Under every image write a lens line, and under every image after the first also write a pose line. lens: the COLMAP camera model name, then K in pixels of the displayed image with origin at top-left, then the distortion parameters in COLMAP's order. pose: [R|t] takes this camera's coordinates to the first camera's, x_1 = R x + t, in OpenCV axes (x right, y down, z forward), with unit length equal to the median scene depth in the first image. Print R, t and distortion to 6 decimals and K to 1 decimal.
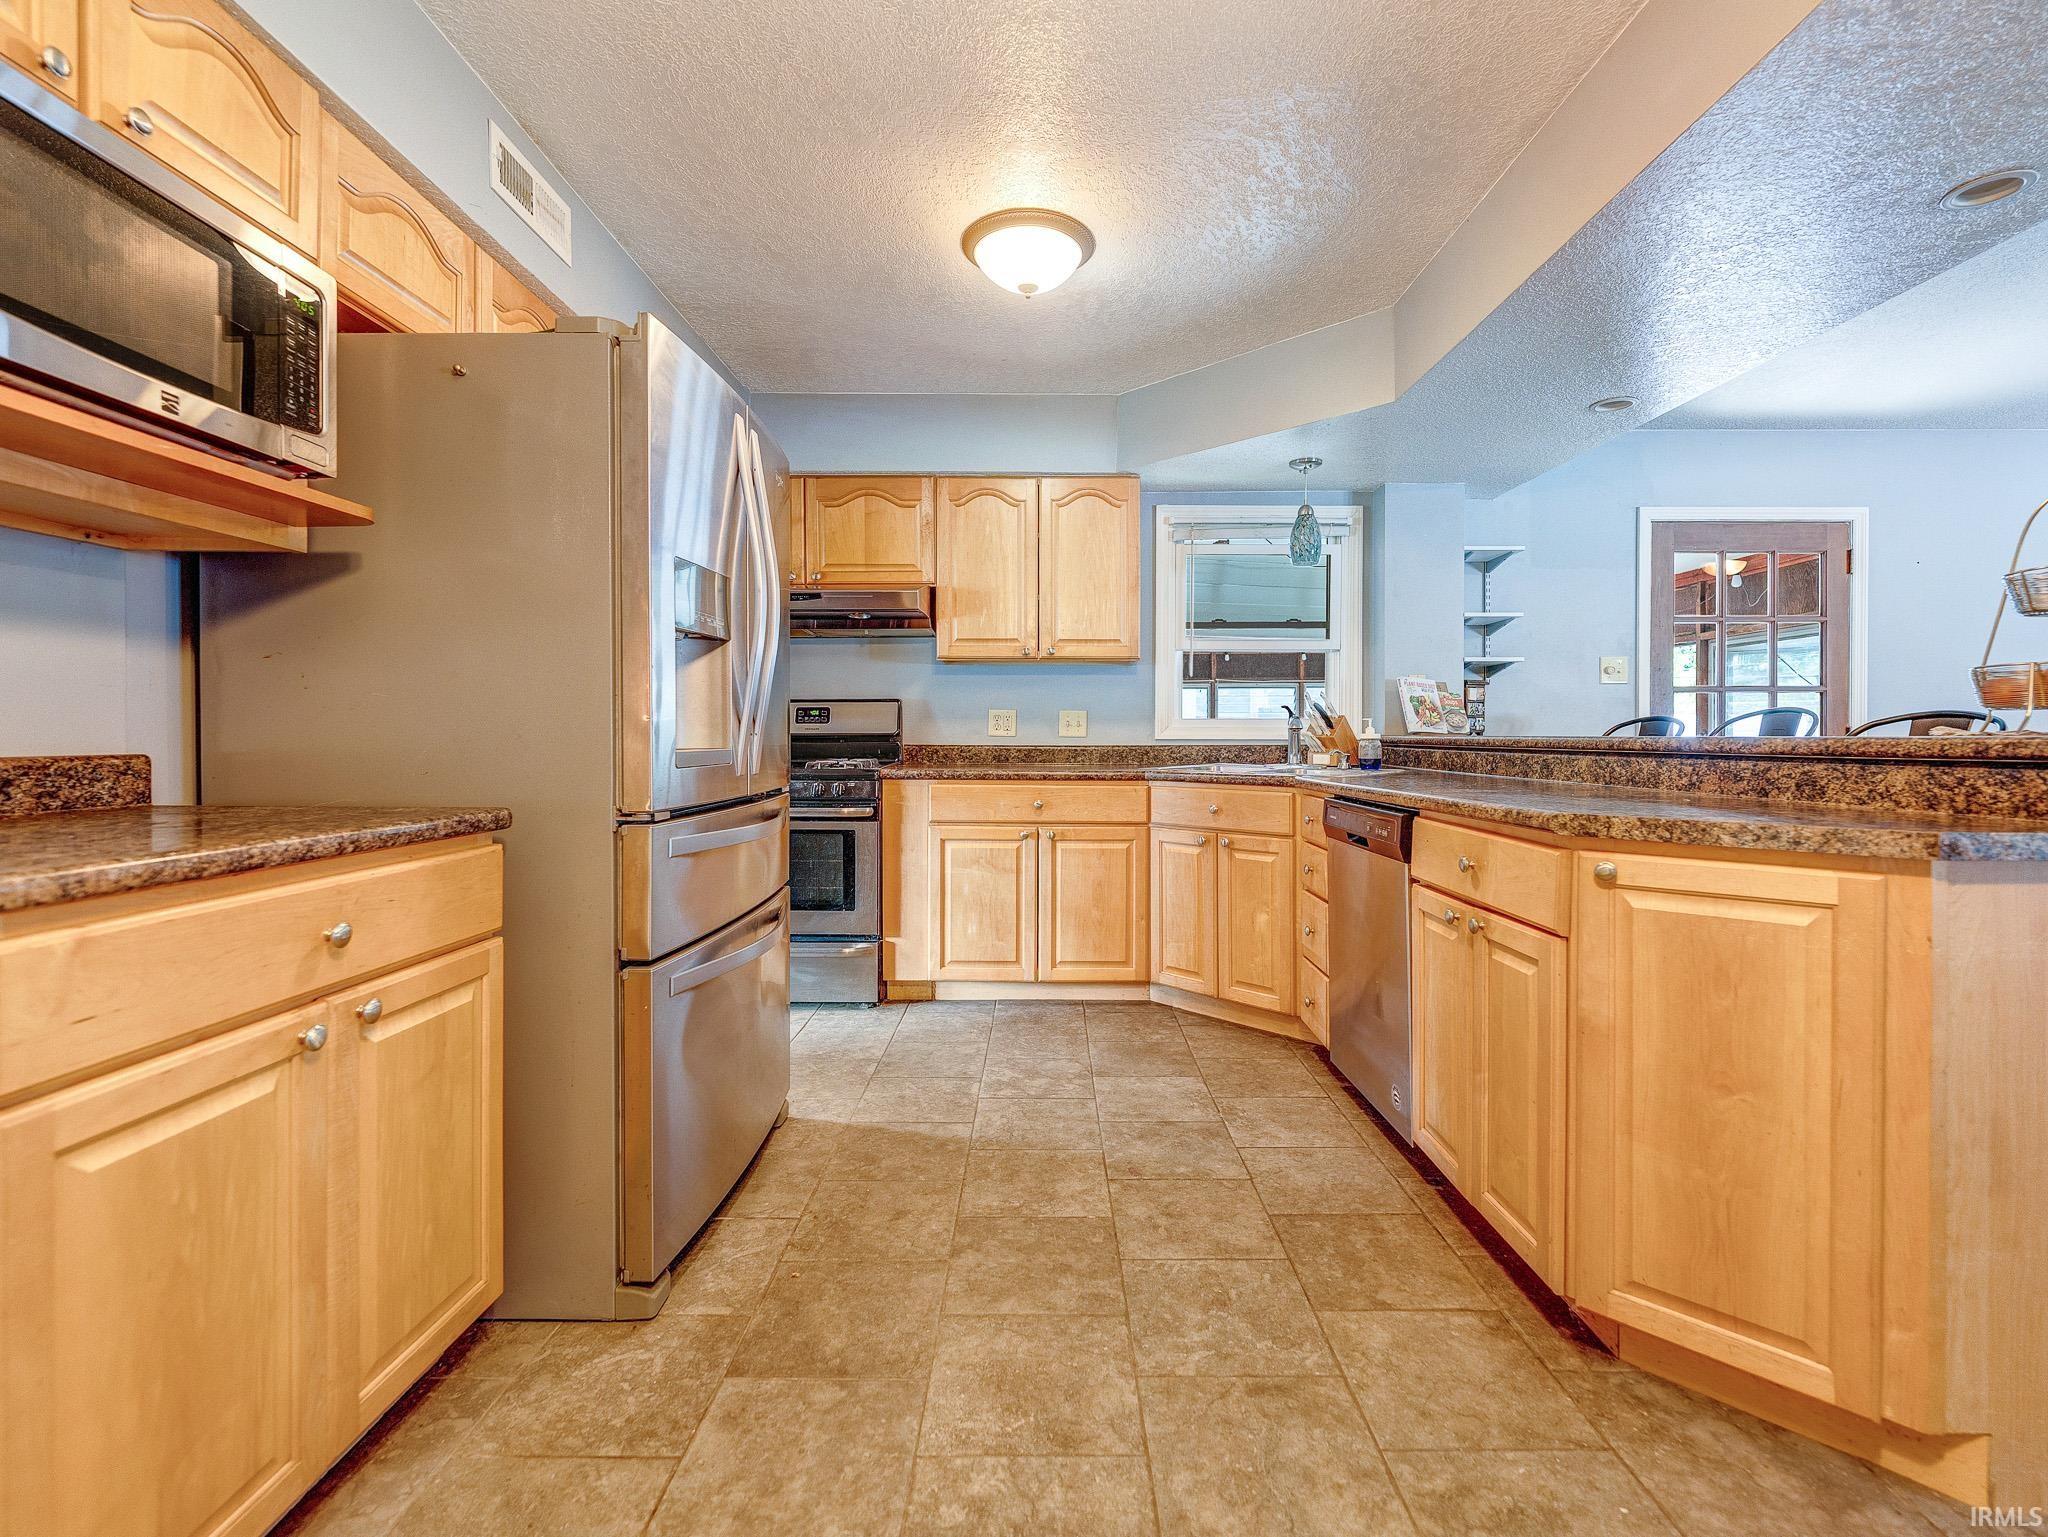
lens RADIAL K [[942.9, 0, 1033.0], [0, 942.9, 749.0], [0, 0, 1]] dist [0.002178, -0.002436]
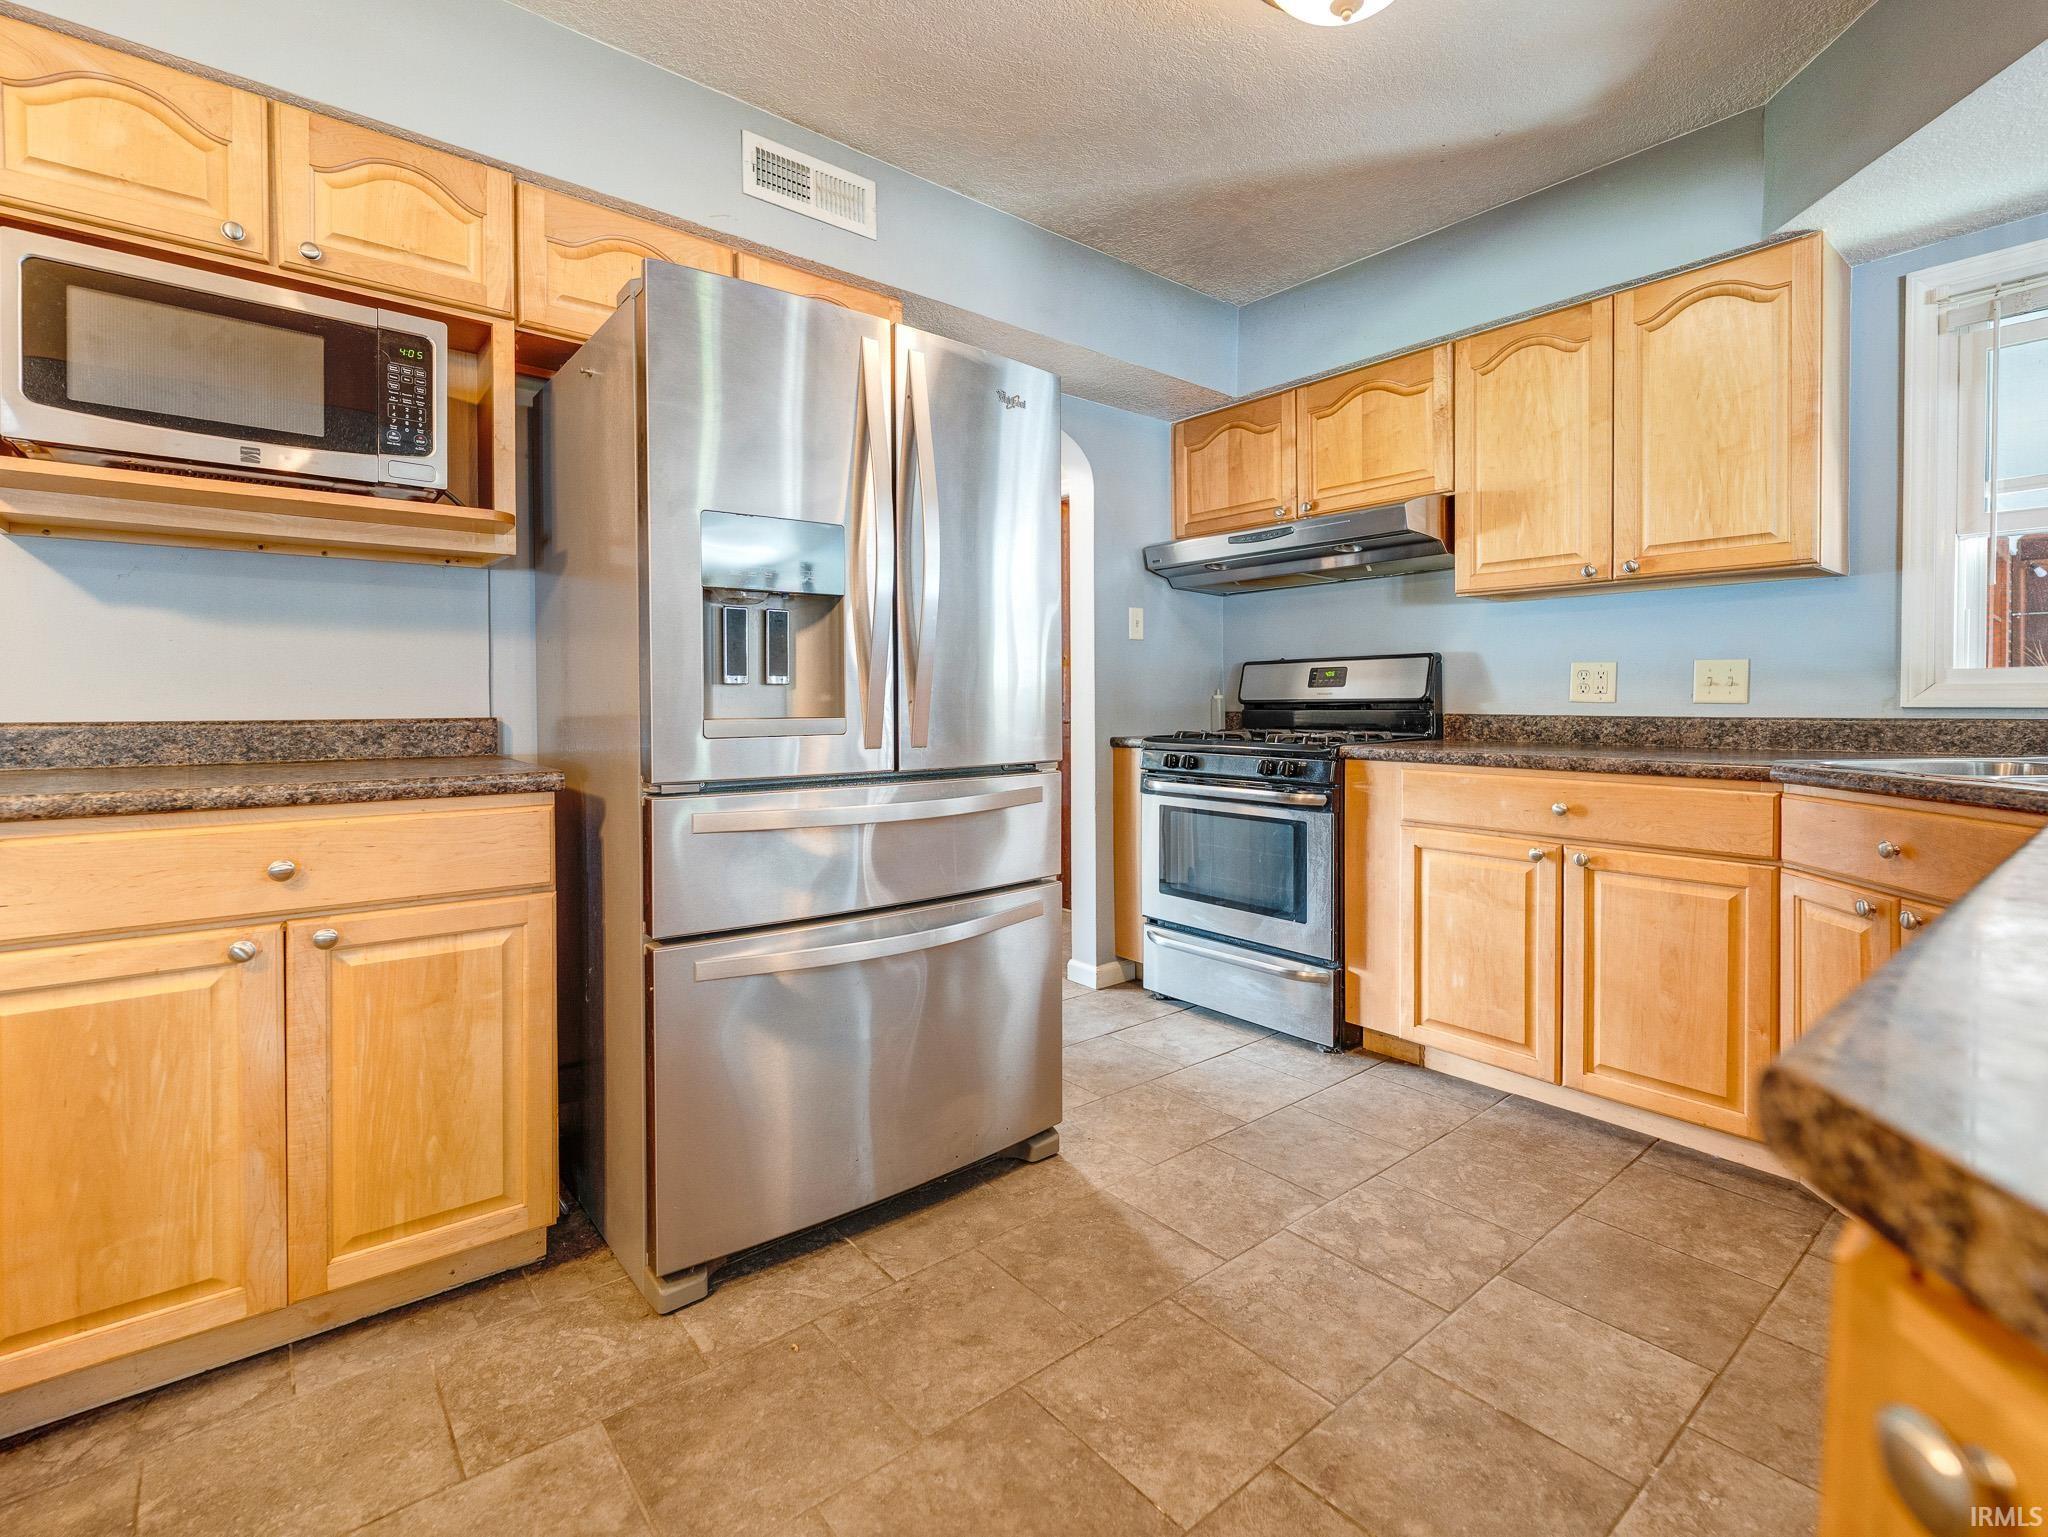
lens RADIAL K [[942.9, 0, 1034.6], [0, 942.9, 717.9], [0, 0, 1]] dist [0.002178, -0.002436]
pose [[0.644278, 0.011222, -0.764709, 0.272115], [-0.008615, 0.999935, 0.007416, -0.004812], [0.764743, 0.001810, 0.644333, 0.326371]]
